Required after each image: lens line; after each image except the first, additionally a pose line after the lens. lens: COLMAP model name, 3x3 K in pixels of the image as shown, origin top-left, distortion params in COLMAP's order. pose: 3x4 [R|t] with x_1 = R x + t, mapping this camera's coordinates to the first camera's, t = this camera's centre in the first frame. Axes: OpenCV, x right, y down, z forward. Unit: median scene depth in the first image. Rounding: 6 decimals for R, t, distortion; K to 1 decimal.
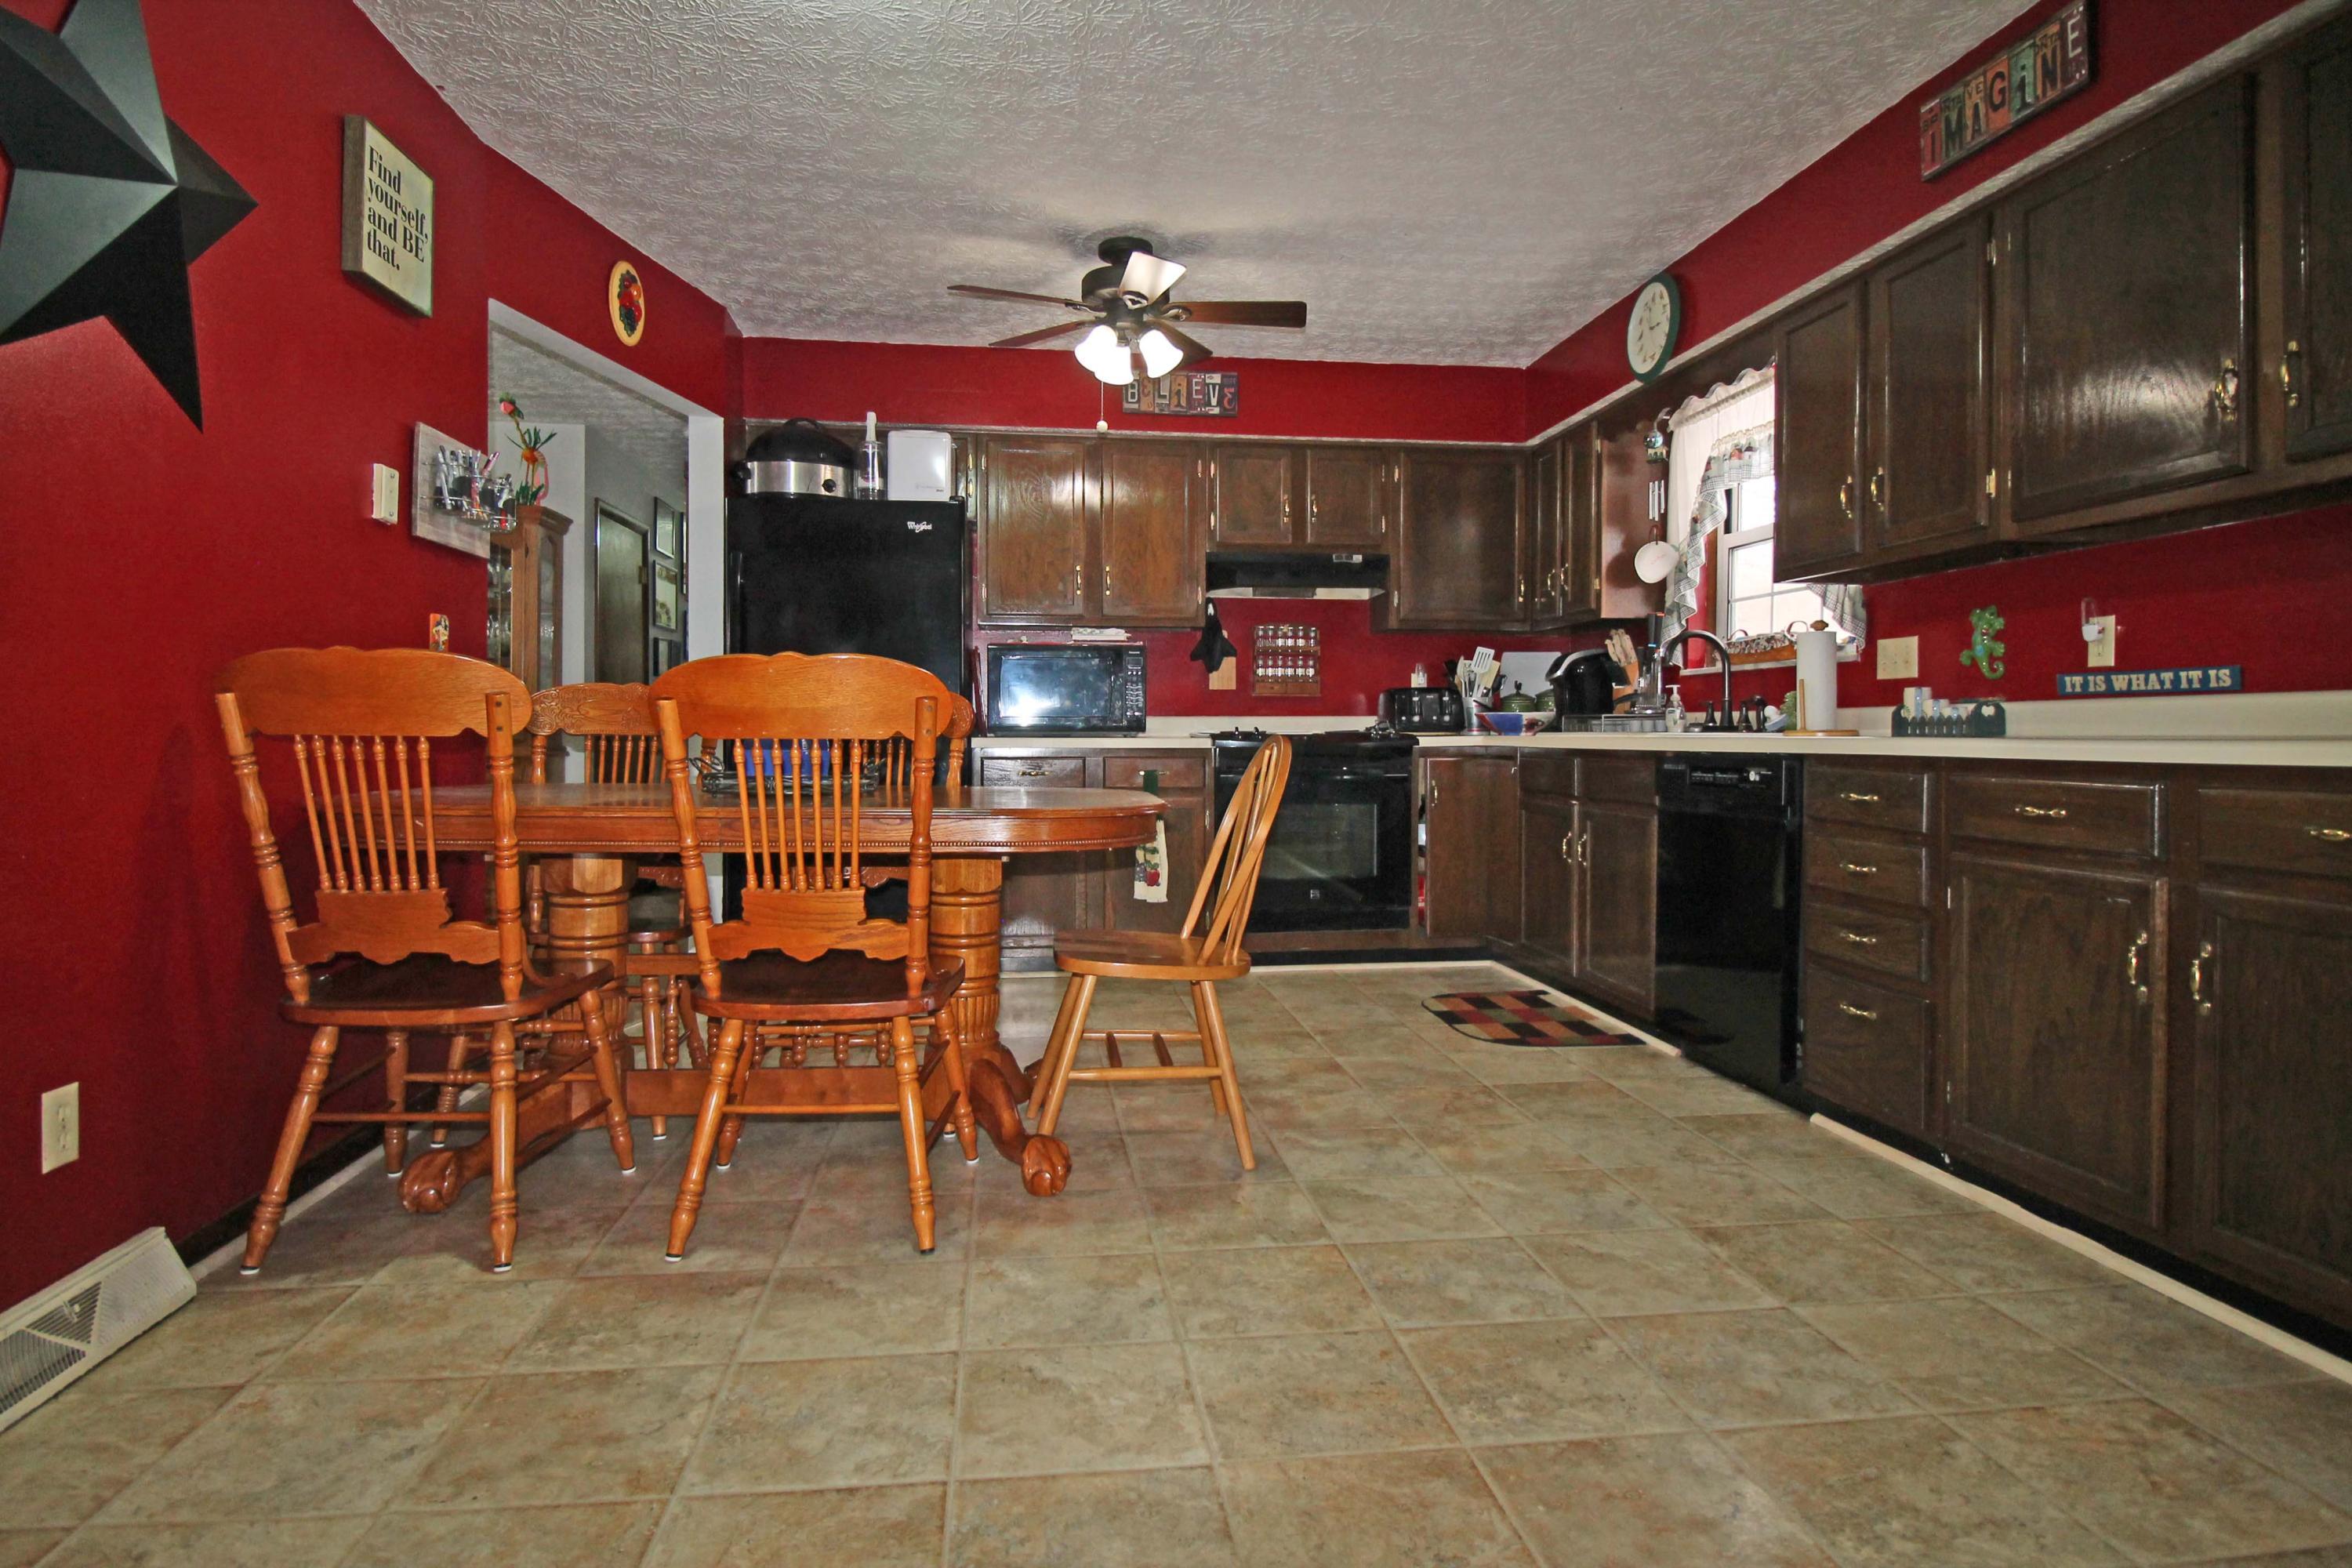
lens RADIAL K [[1287.8, 0, 1178.8], [0, 1287.8, 731.3], [0, 0, 1]] dist [0.005272, -0.010758]
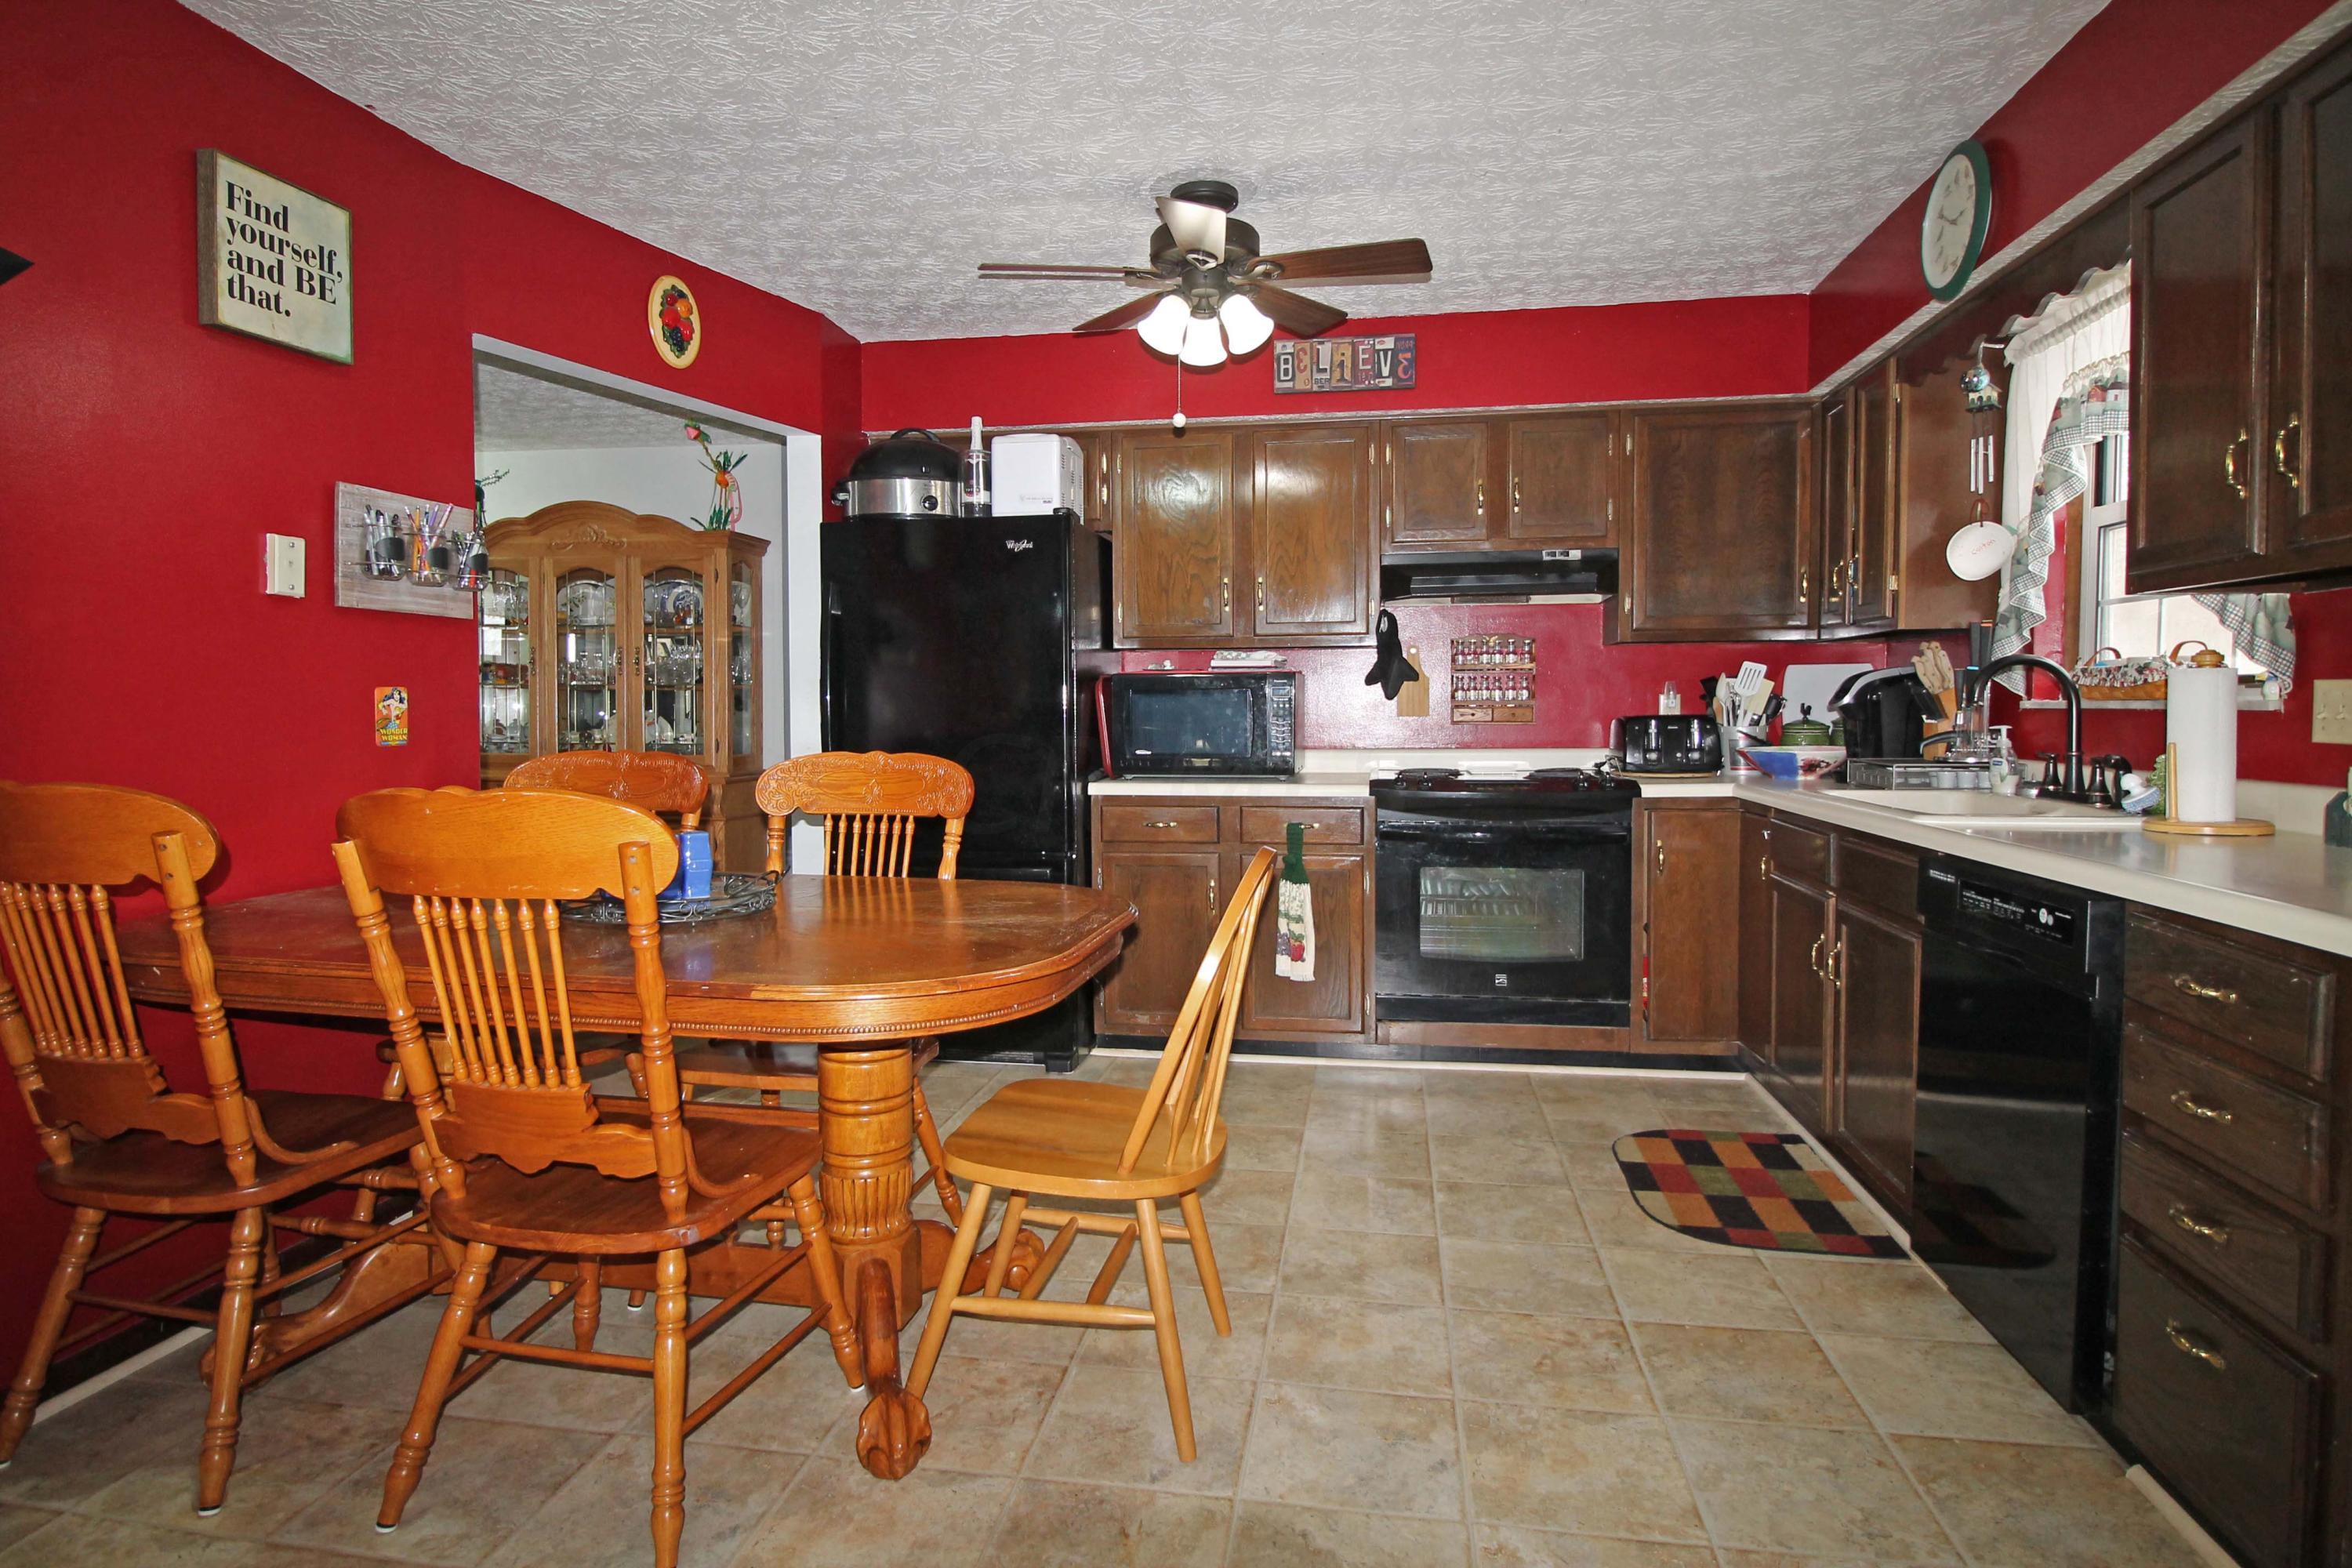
lens RADIAL K [[1287.8, 0, 1174.6], [0, 1287.8, 735.8], [0, 0, 1]] dist [0.005272, -0.010758]
pose [[0.957206, 0.001986, -0.289401, 0.176857], [0.005826, 0.999642, 0.026128, -0.059436], [0.289350, -0.026696, 0.956851, 0.217531]]
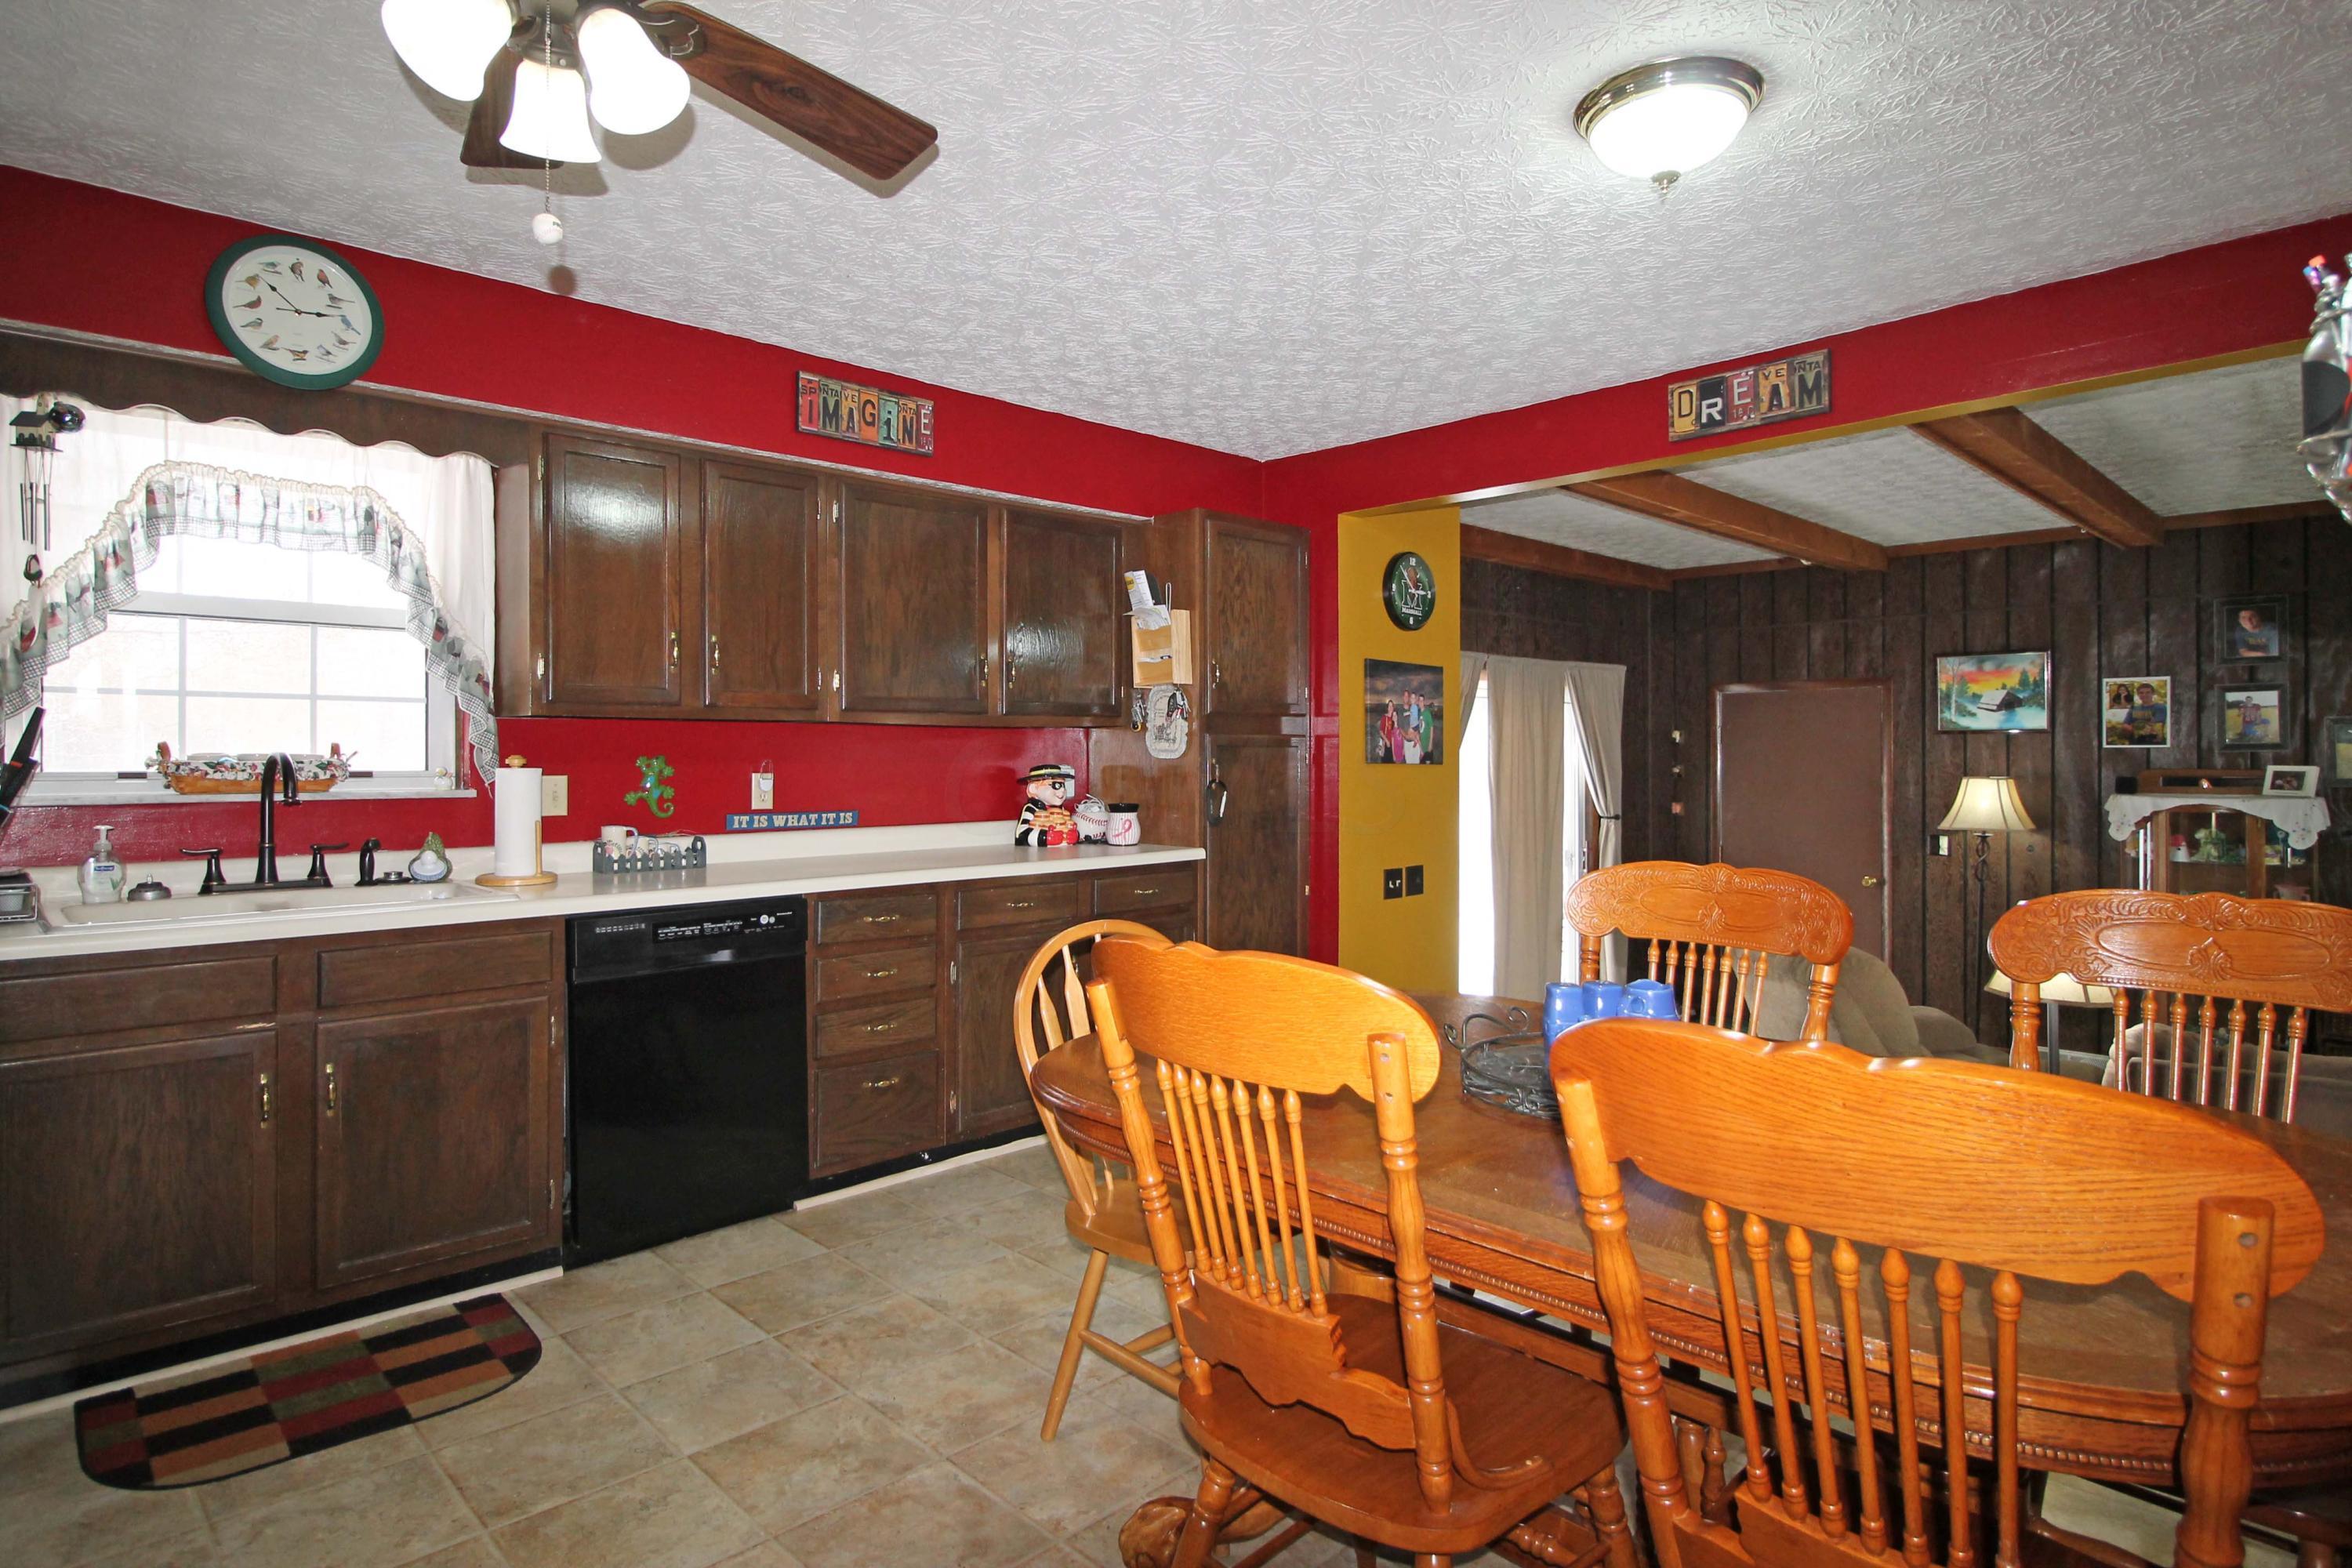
lens RADIAL K [[1287.8, 0, 1149.0], [0, 1287.8, 746.3], [0, 0, 1]] dist [0.005272, -0.010758]
pose [[-0.591143, 0.002181, 0.806564, -0.488841], [-0.002133, 0.999989, -0.004267, -0.084827], [-0.806564, -0.004243, -0.591131, 1.112138]]
